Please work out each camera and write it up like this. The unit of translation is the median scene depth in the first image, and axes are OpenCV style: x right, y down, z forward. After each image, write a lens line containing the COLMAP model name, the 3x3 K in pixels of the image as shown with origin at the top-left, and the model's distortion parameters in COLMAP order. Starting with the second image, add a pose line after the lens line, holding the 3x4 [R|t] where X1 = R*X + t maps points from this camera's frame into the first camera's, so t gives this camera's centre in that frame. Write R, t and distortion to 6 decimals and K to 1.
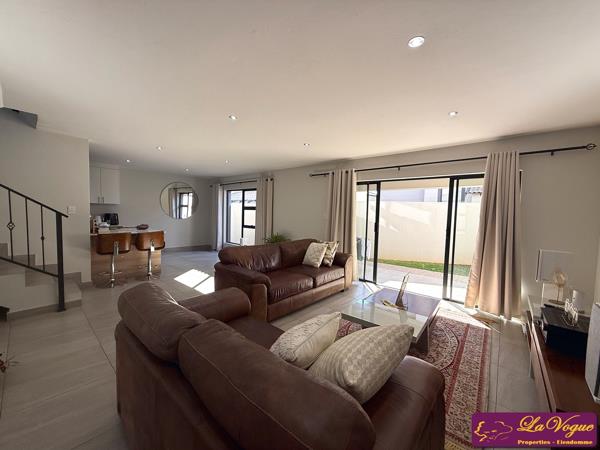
lens RADIAL K [[239.5, 0, 302.7], [0, 239.5, 222.5], [0, 0, 1]] dist [0.017665, 0.000010]
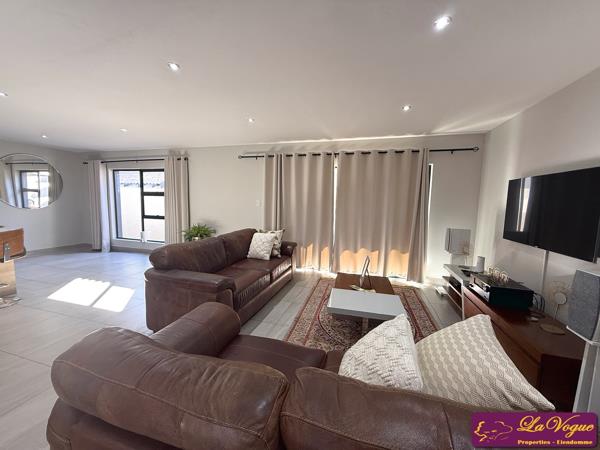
lens RADIAL K [[239.1, 0, 298.3], [0, 239.1, 224.7], [0, 0, 1]] dist [0.001706, -0.000294]
pose [[0.914309, -0.046514, 0.402338, -0.116541], [0.019641, 0.997307, 0.070663, -0.004803], [-0.404541, -0.056706, 0.912760, 0.081400]]
